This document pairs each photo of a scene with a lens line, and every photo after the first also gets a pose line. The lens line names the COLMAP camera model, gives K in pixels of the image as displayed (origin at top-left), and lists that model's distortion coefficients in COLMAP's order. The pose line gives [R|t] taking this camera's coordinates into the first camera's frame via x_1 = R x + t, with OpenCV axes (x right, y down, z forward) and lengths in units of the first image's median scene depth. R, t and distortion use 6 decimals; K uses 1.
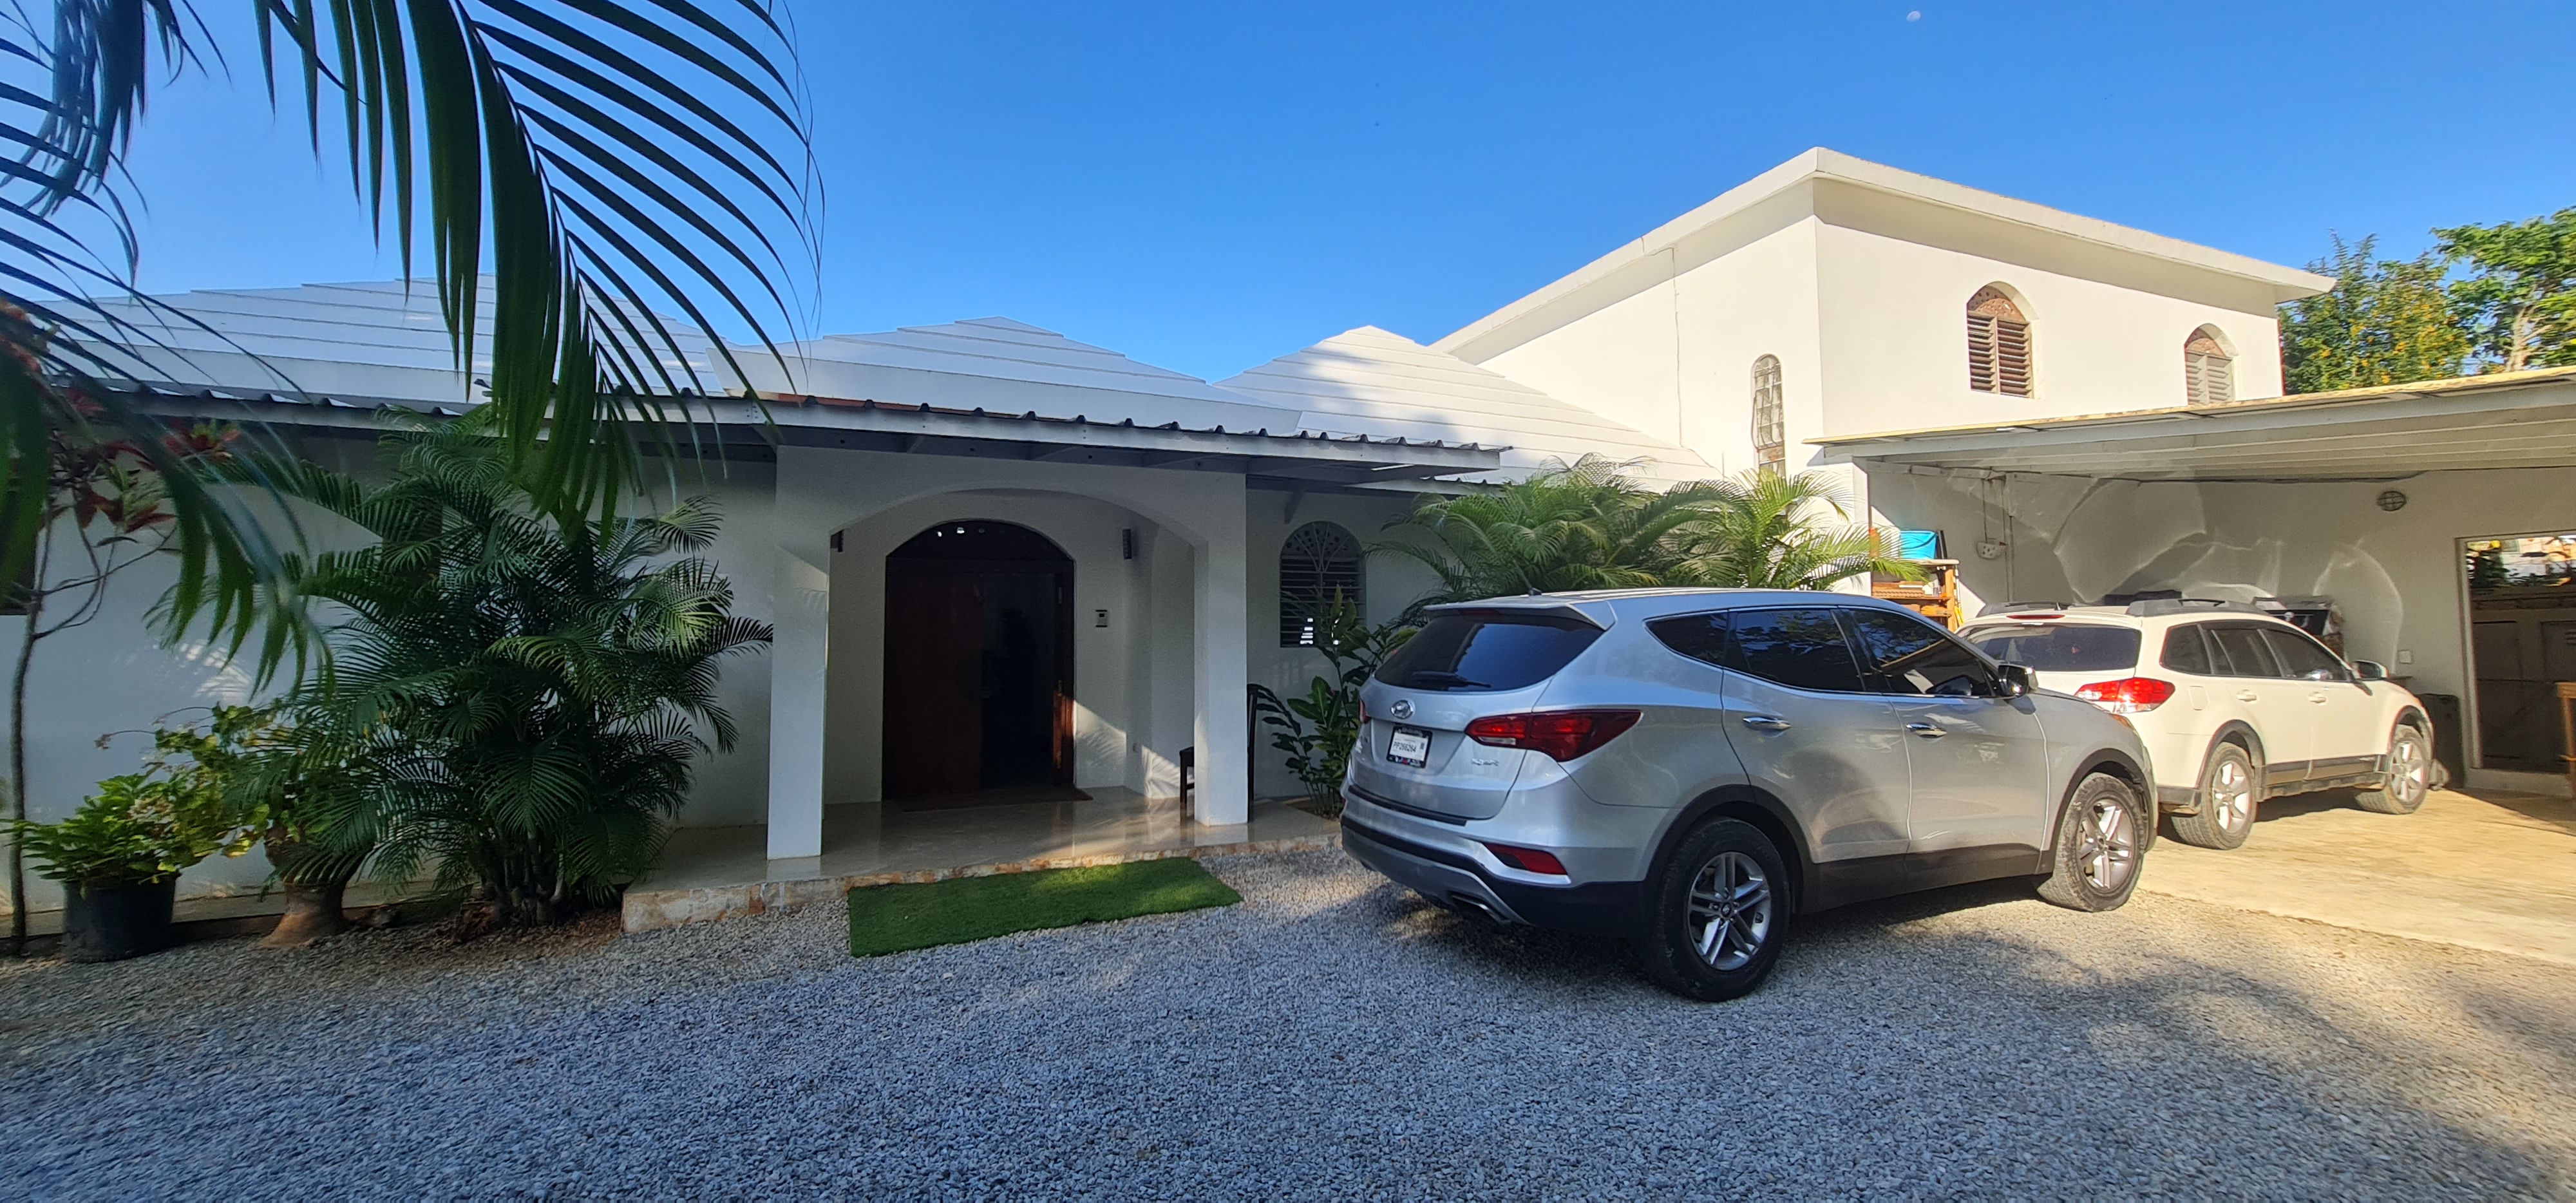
lens RADIAL K [[1050.5, 0, 1293.7], [0, 1050.5, 569.6], [0, 0, 1]] dist [-0.001018, 0.001022]
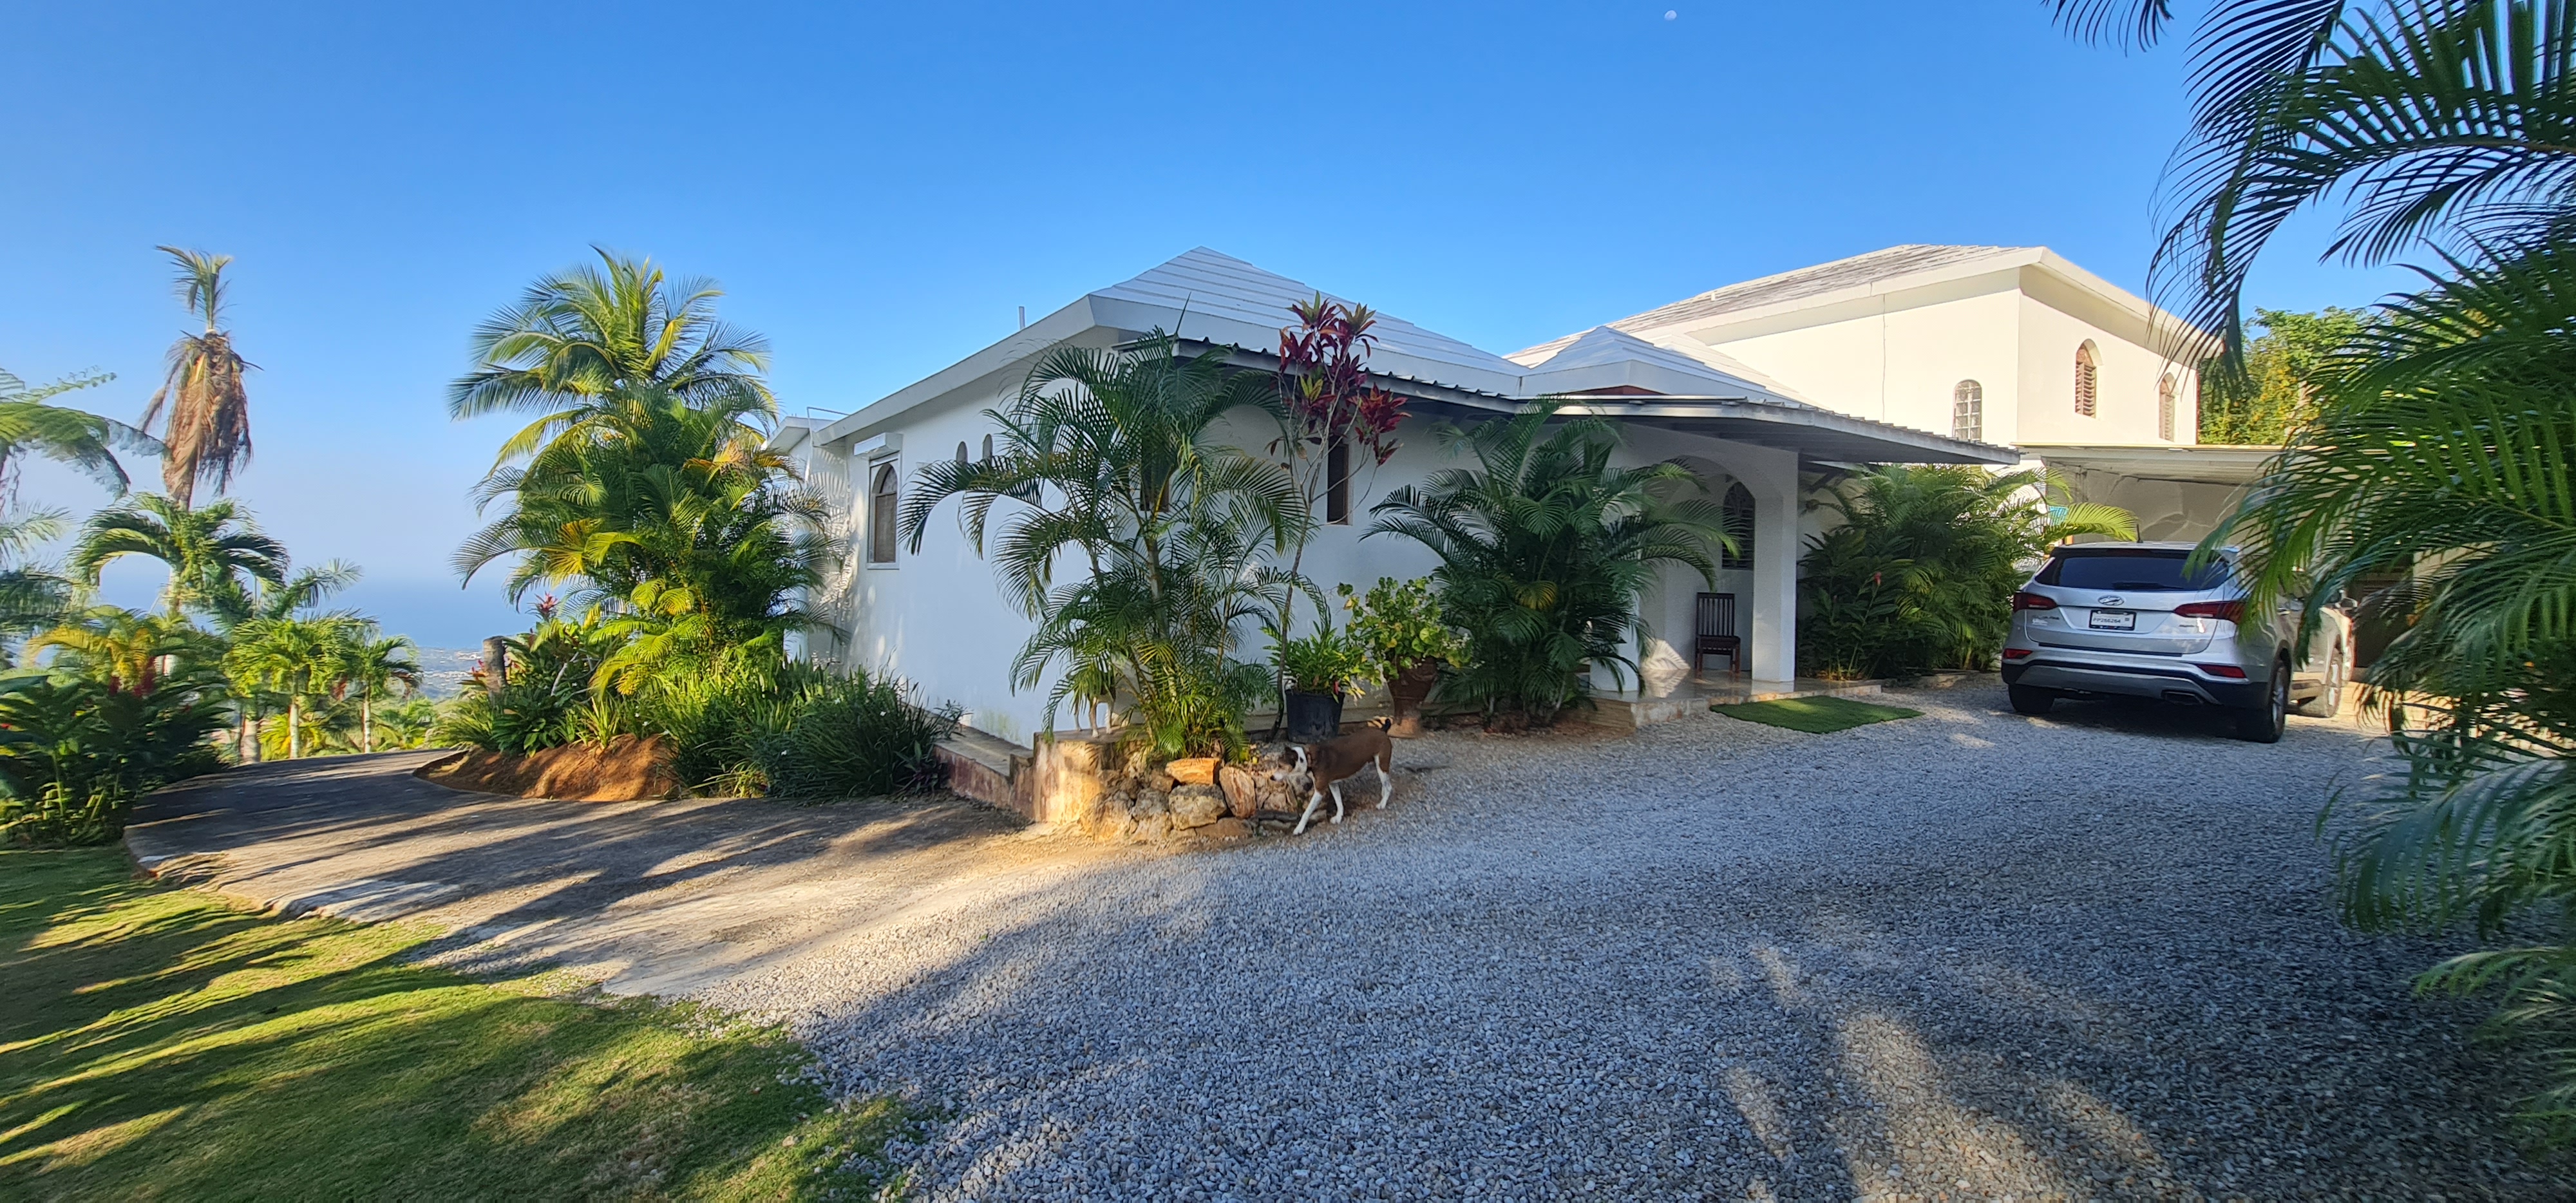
lens RADIAL K [[1045.5, 0, 1289.0], [0, 1045.5, 571.8], [0, 0, 1]] dist [-0.001351, 0.002154]
pose [[0.975250, 0.027479, 0.219390, -1.096383], [-0.041664, 0.997311, 0.060292, 0.018031], [-0.217144, -0.067940, 0.973772, -0.322518]]
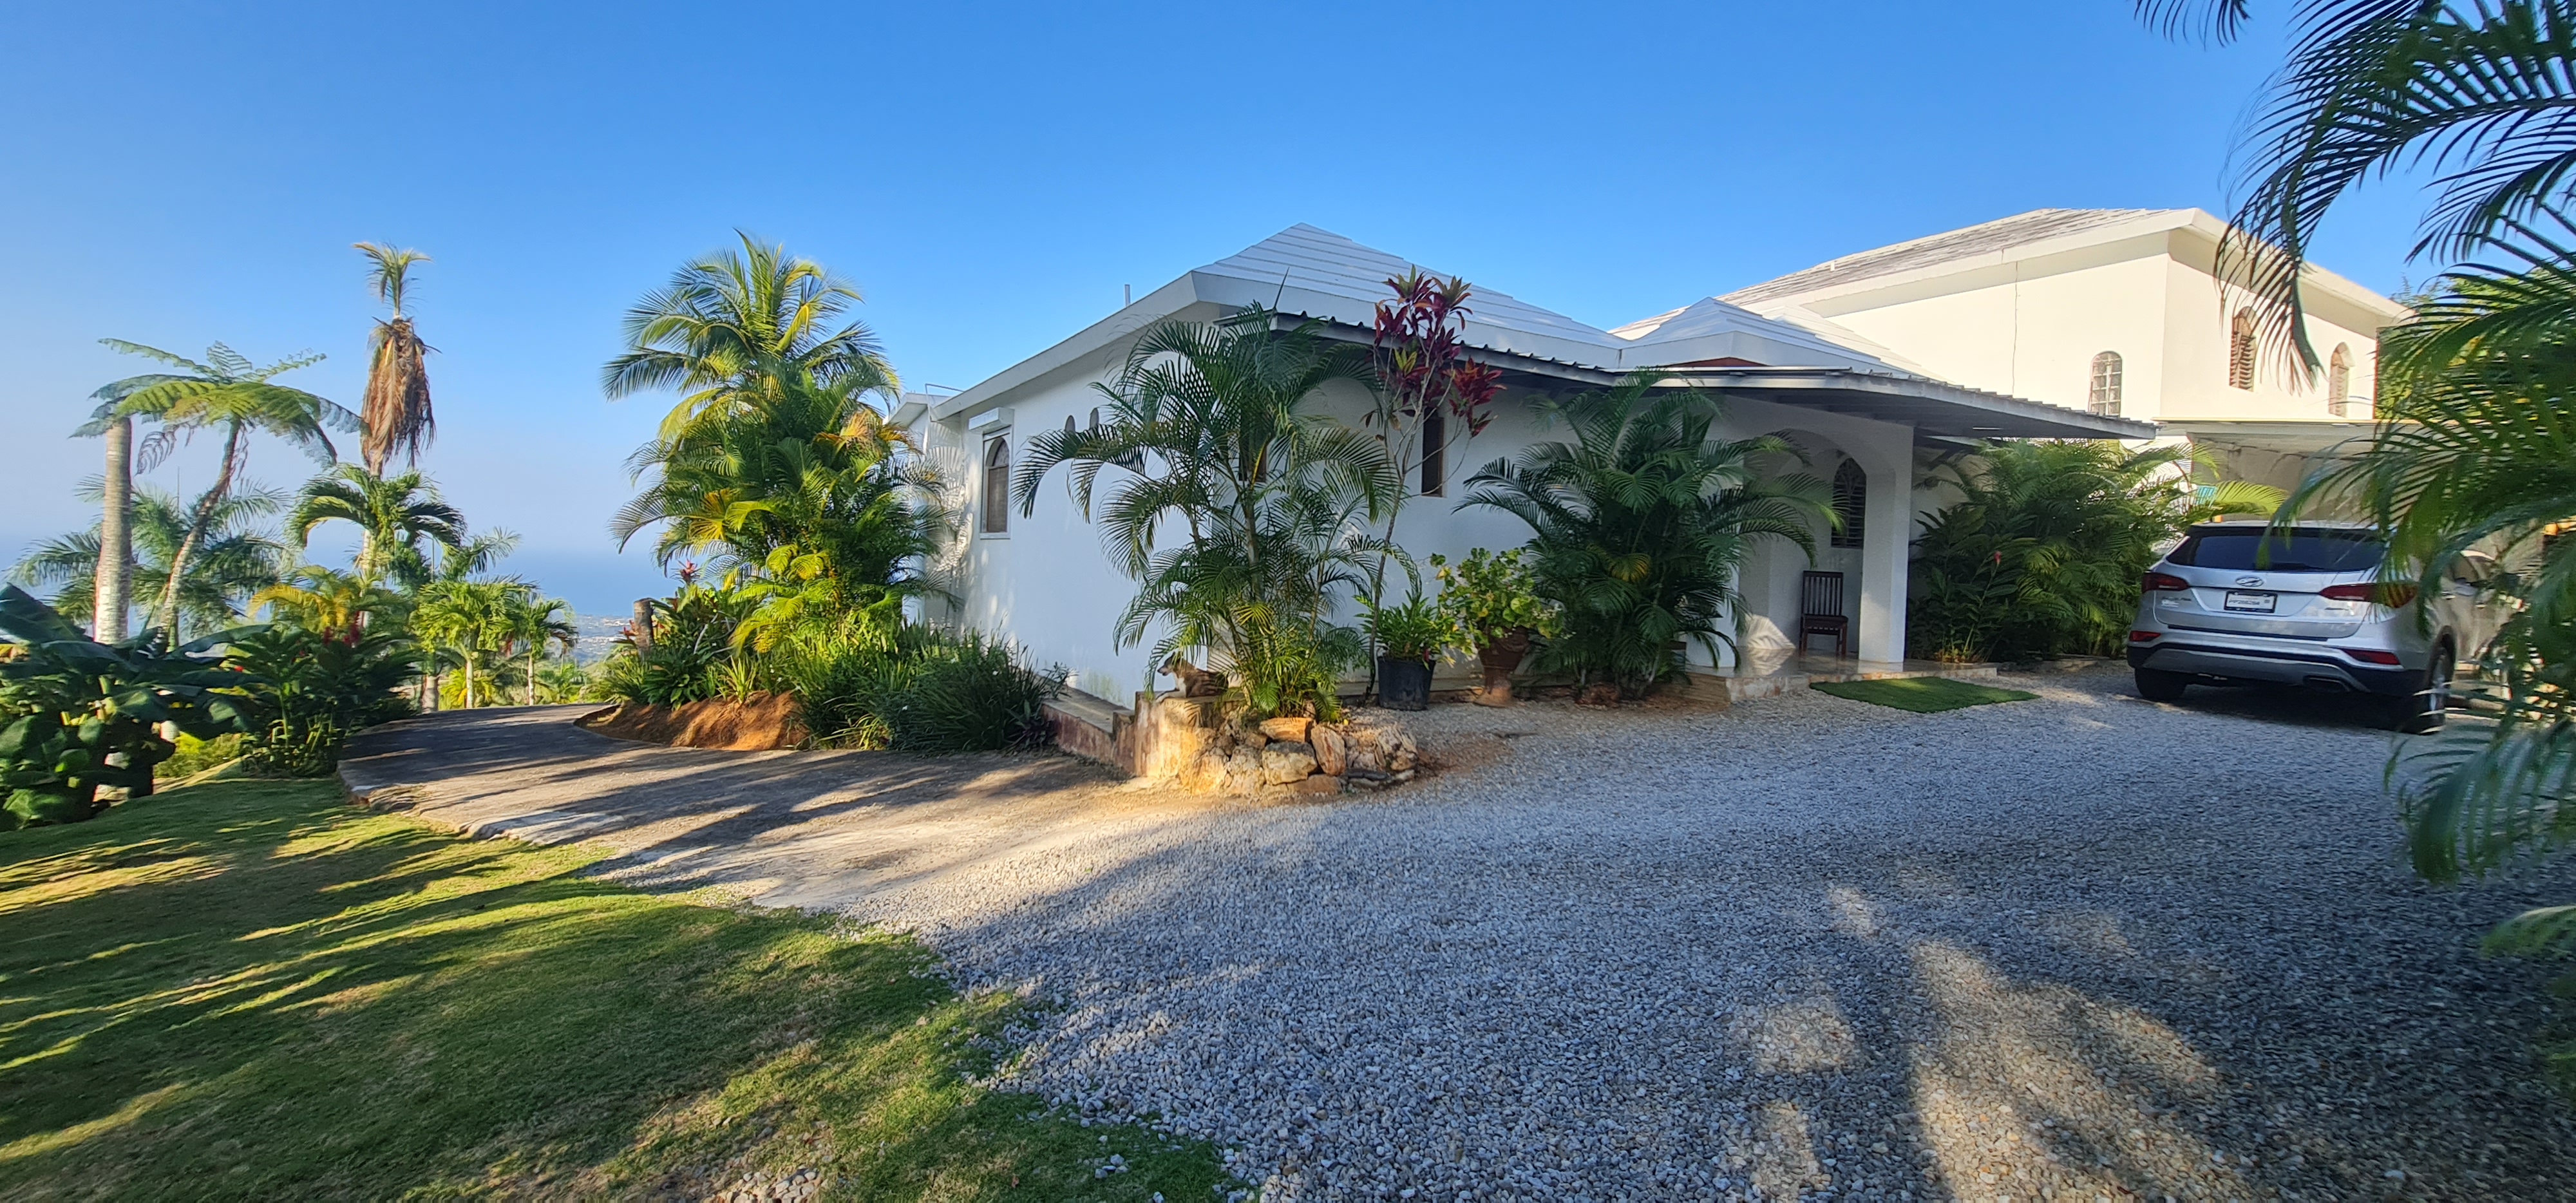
lens RADIAL K [[1050.5, 0, 1293.7], [0, 1050.5, 569.6], [0, 0, 1]] dist [-0.001018, 0.001022]
pose [[0.990696, 0.036535, 0.131096, -1.096263], [-0.047463, 0.995565, 0.081227, 0.027406], [-0.127547, -0.086693, 0.988036, -0.358844]]
